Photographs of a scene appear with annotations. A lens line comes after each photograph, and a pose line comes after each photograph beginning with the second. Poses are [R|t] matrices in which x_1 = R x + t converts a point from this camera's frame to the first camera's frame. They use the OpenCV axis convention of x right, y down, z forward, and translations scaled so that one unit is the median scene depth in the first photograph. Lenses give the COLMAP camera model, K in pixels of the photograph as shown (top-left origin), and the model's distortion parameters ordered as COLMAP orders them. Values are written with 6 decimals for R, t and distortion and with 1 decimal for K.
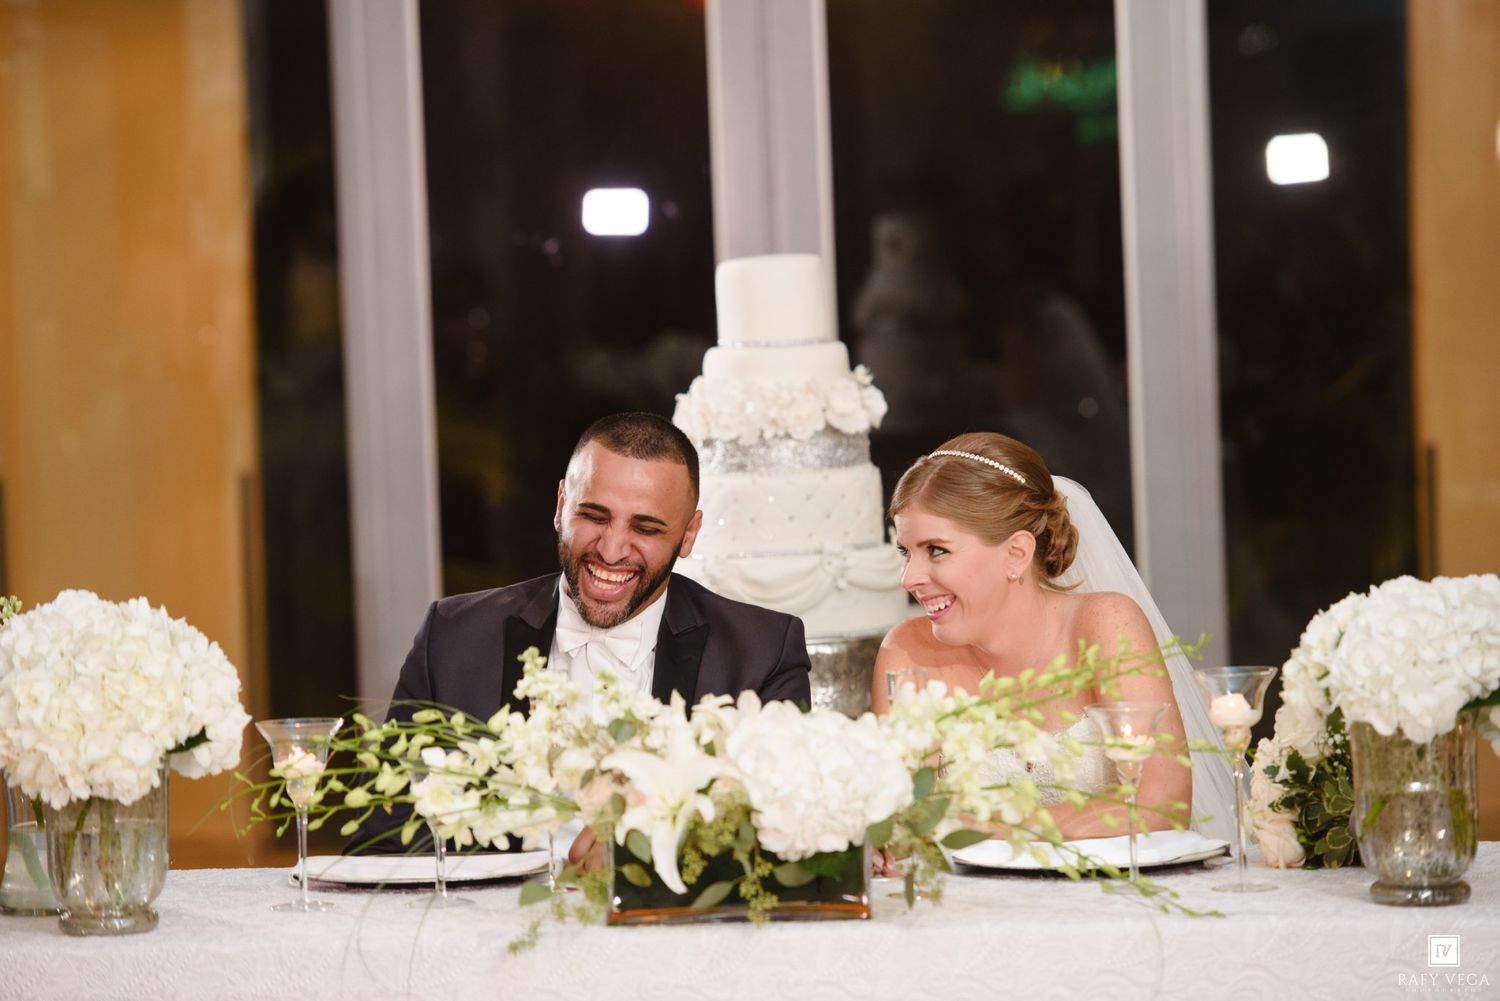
lens RADIAL K [[6535.7, 0, 749.0], [0, 6535.7, 502.9], [0, 0, 1]] dist [1.267236, 0.000000]
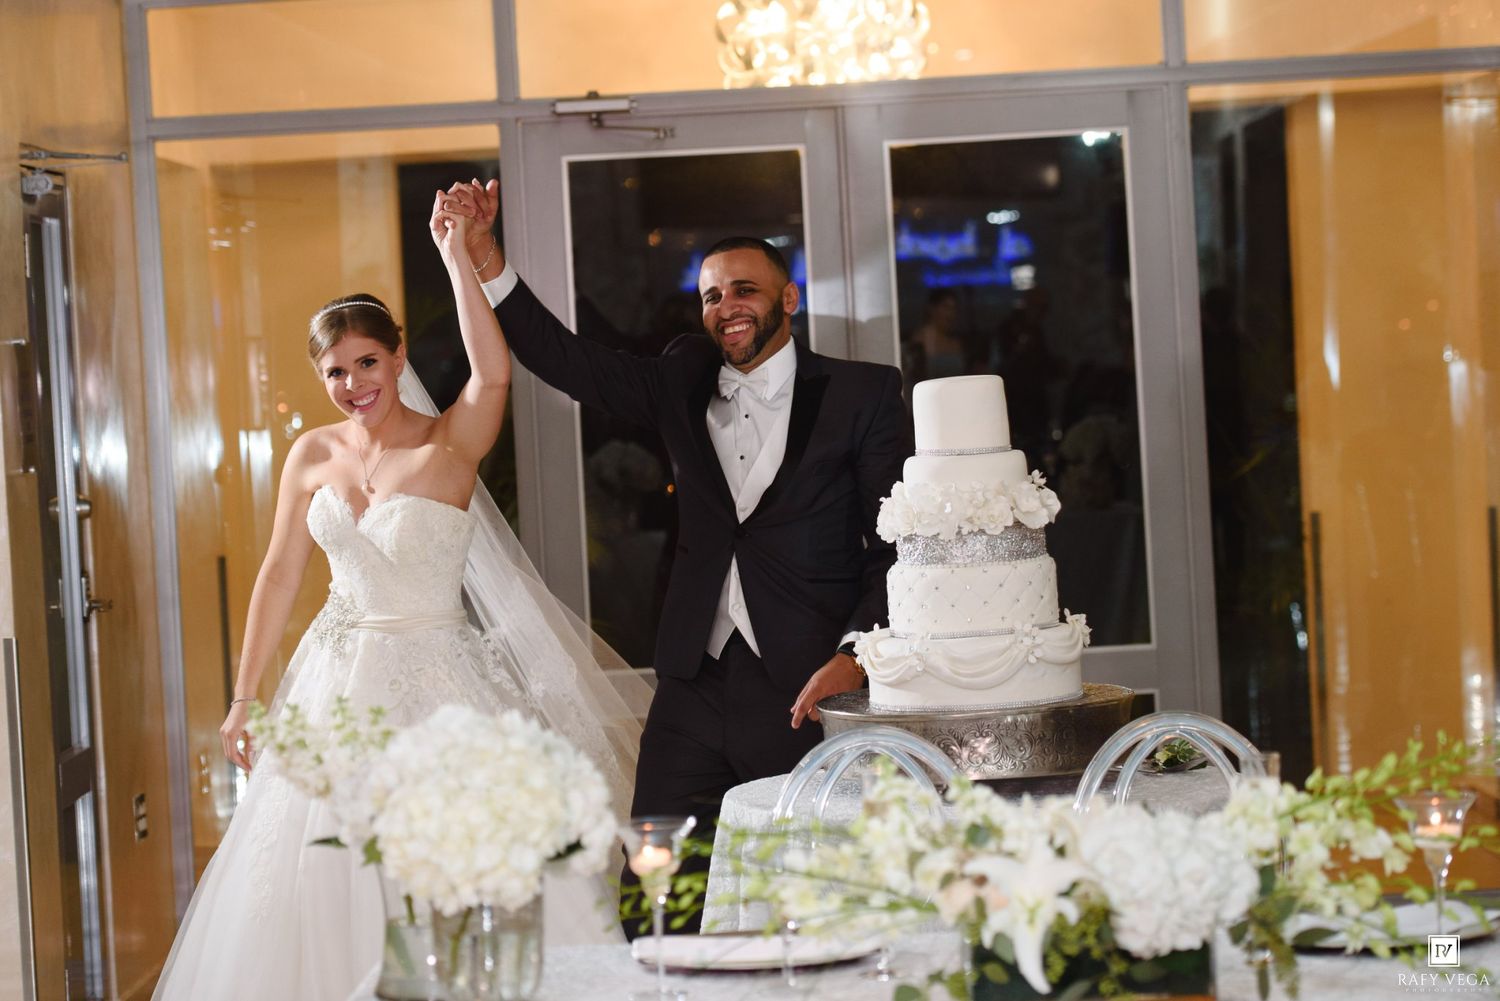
lens RADIAL K [[4438.4, 0, 764.8], [0, 4438.4, 414.5], [0, 0, 1]] dist [0.149380, 0.000000]
pose [[0.999513, -0.014300, 0.027729, -0.071874], [0.015063, 0.999508, -0.027500, -0.013285], [-0.027322, 0.027905, 0.999237, 0.286648]]
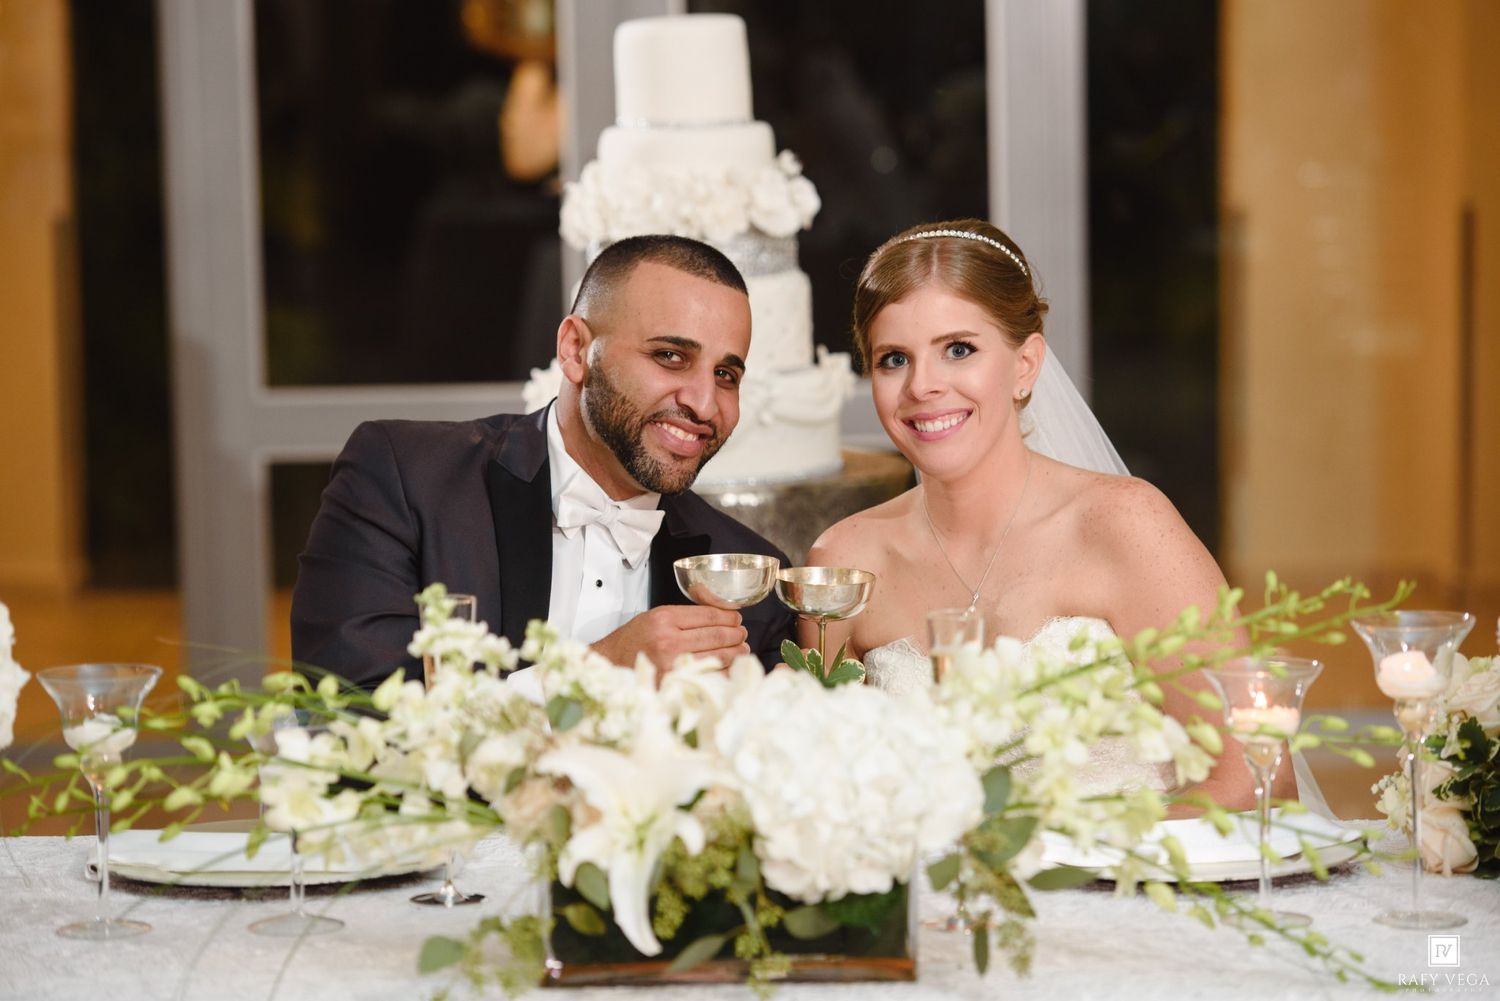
lens RADIAL K [[5333.5, 0, 741.8], [0, 5333.5, 498.7], [0, 0, 1]] dist [0.821923, 0.000000]
pose [[0.998816, 0.011336, 0.047313, -0.027729], [-0.013929, 0.998398, 0.054848, -0.019253], [-0.046616, -0.055443, 0.997373, 0.429896]]
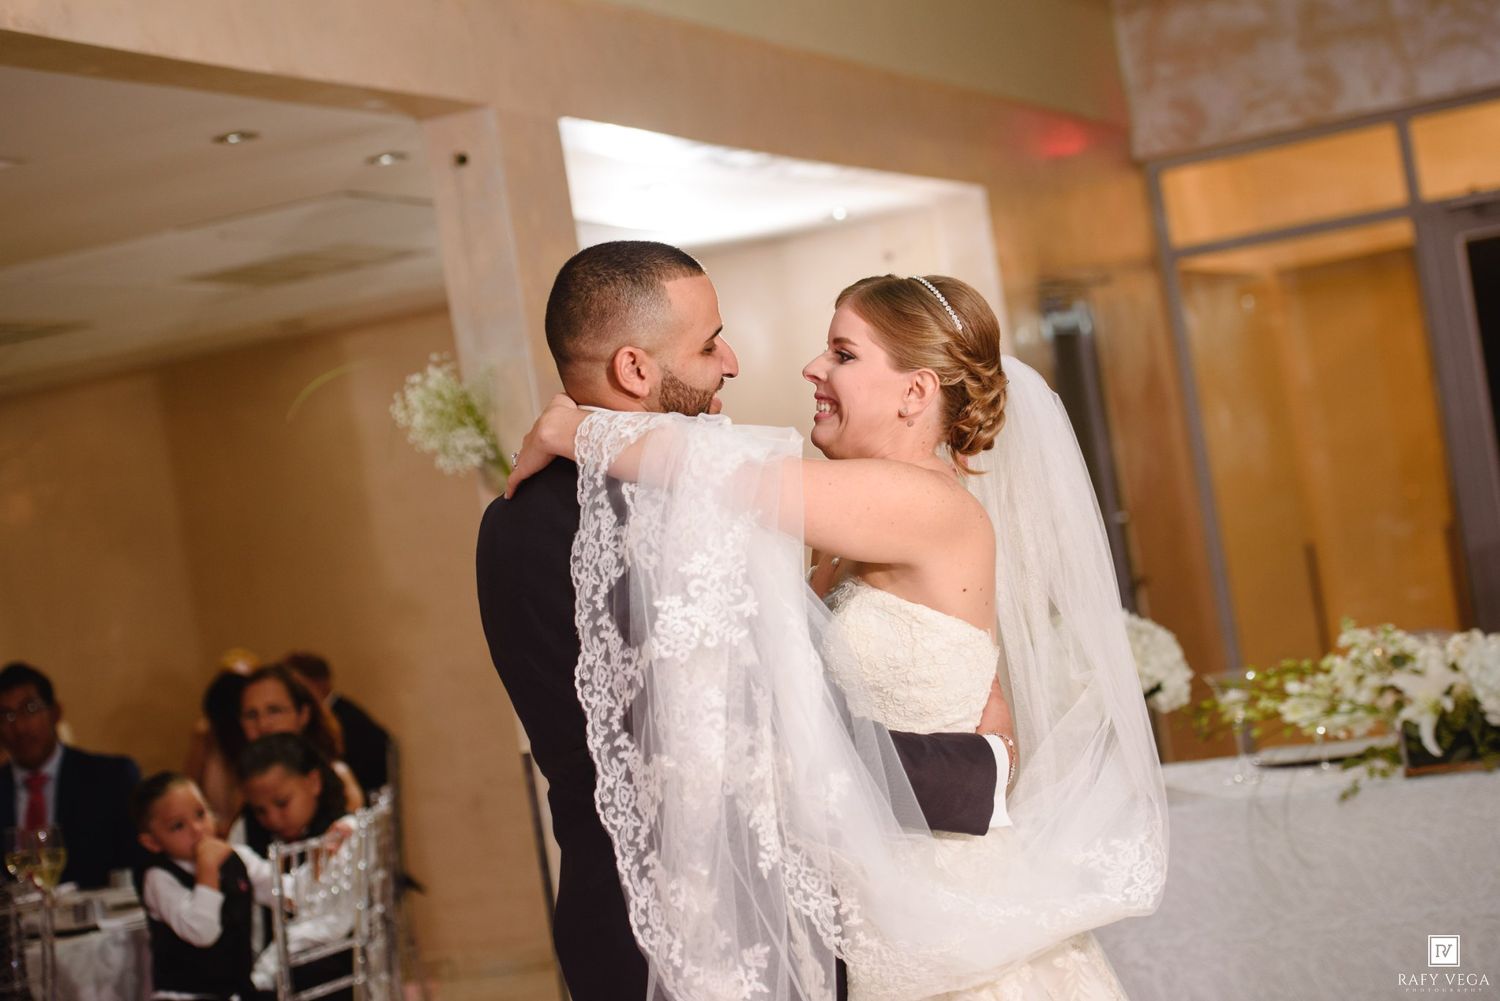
lens RADIAL K [[3466.8, 0, 749.9], [0, 3466.8, 500.8], [0, 0, 1]] dist [0.068484, 0.000000]
pose [[0.940072, -0.113552, -0.321511, 0.113338], [0.106683, 0.993529, -0.038965, 0.011046], [0.323856, 0.002330, 0.946104, 0.110667]]
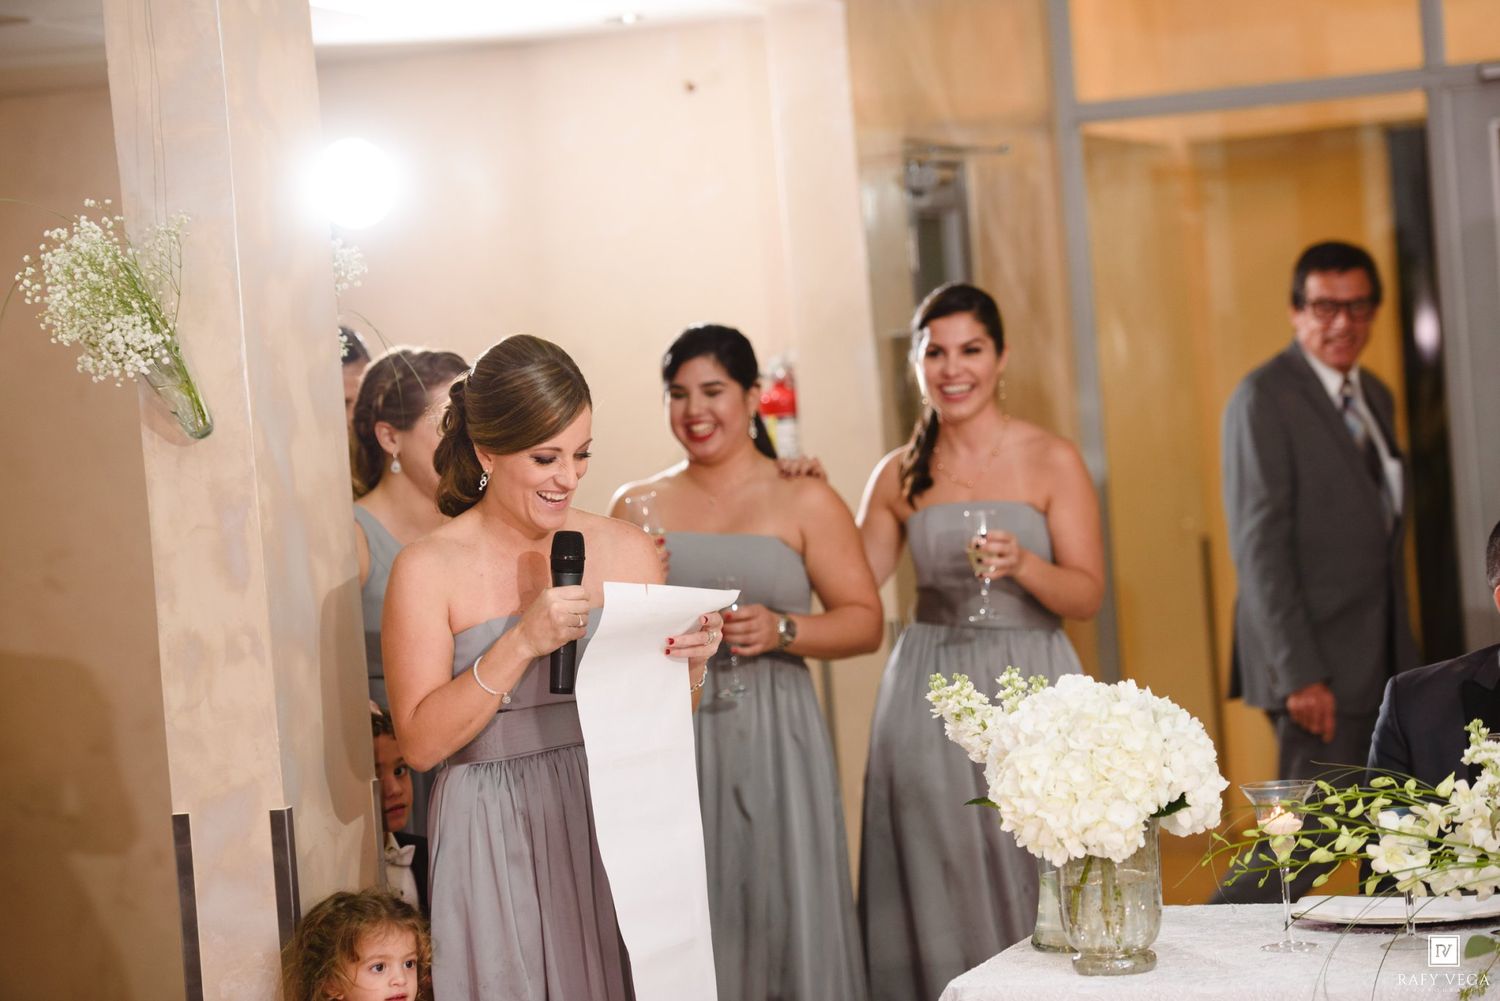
lens RADIAL K [[4736.4, 0, 738.7], [0, 4736.4, 503.9], [0, 0, 1]] dist [0.418513, 0.000000]
pose [[0.971459, -0.031369, -0.235126, 0.037480], [0.030292, 0.999508, -0.008190, -0.011578], [0.235267, 0.000834, 0.971930, 0.185360]]
